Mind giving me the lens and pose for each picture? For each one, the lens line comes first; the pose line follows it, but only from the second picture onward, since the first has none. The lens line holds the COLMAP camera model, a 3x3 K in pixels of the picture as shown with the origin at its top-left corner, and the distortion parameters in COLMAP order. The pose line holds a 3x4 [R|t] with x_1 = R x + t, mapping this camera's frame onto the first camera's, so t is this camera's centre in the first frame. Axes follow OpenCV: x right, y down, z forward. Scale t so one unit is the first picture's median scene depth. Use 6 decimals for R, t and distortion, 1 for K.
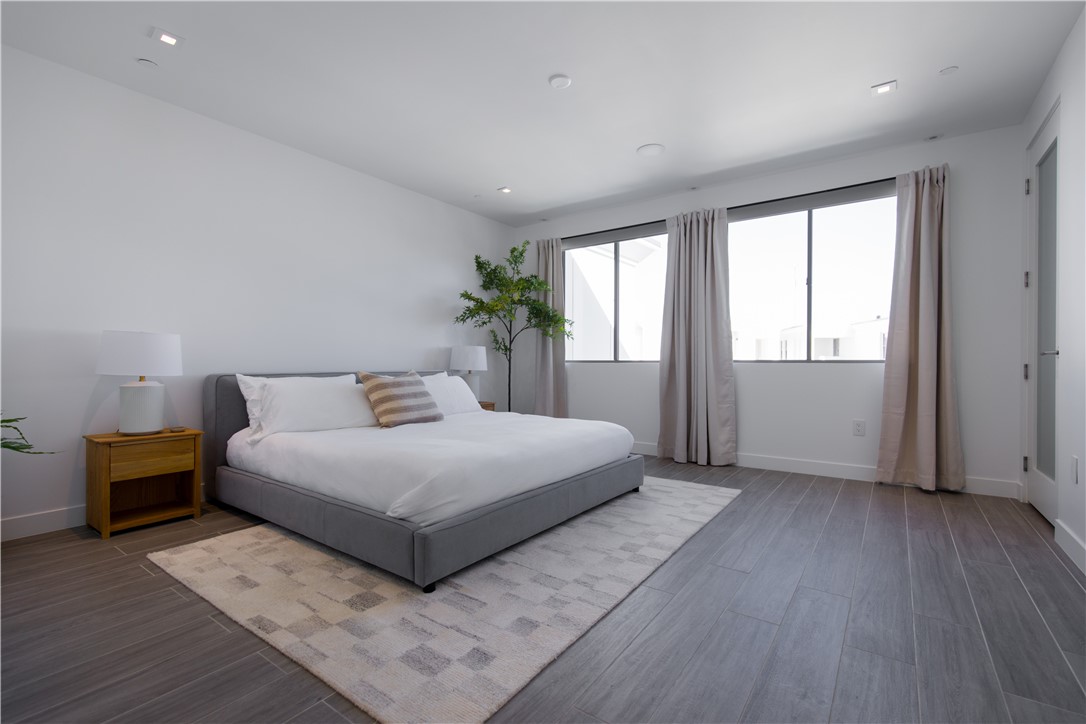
lens RADIAL K [[486.7, 0, 548.6], [0, 486.7, 365.0], [0, 0, 1]] dist [0.002096, 0.000095]
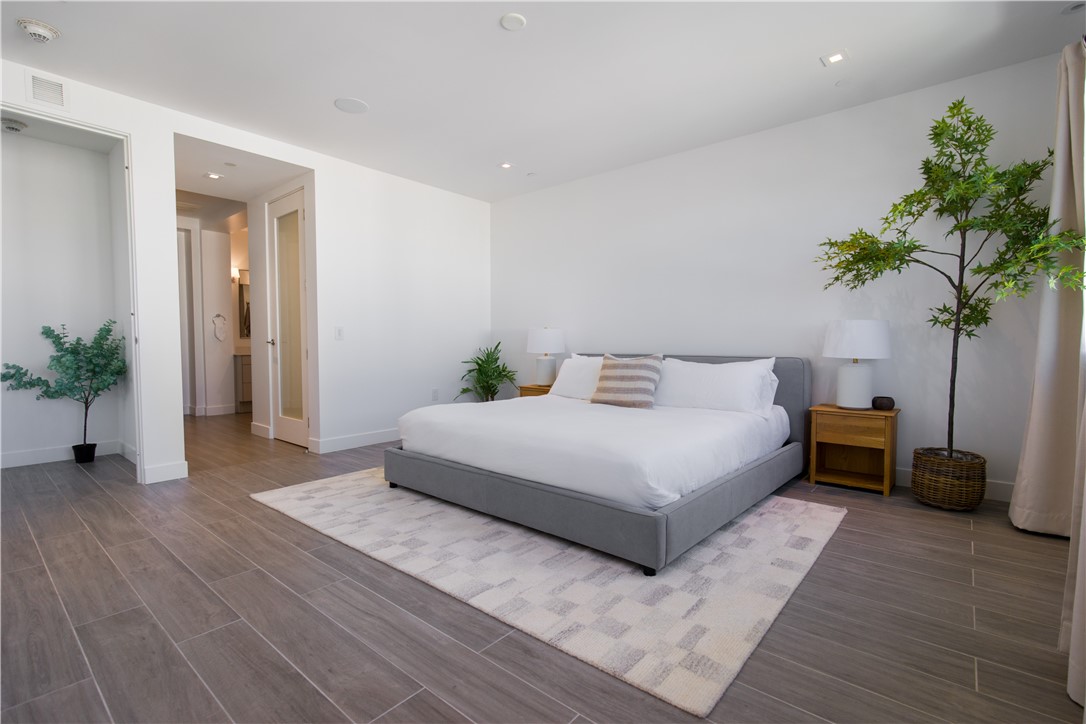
lens RADIAL K [[486.7, 0, 548.6], [0, 486.7, 365.0], [0, 0, 1]] dist [0.002096, 0.000095]
pose [[-0.076529, 0.045601, -0.996024, 0.996787], [0.006349, 0.998956, 0.045247, -0.015715], [0.997047, -0.002862, -0.076739, 1.230005]]
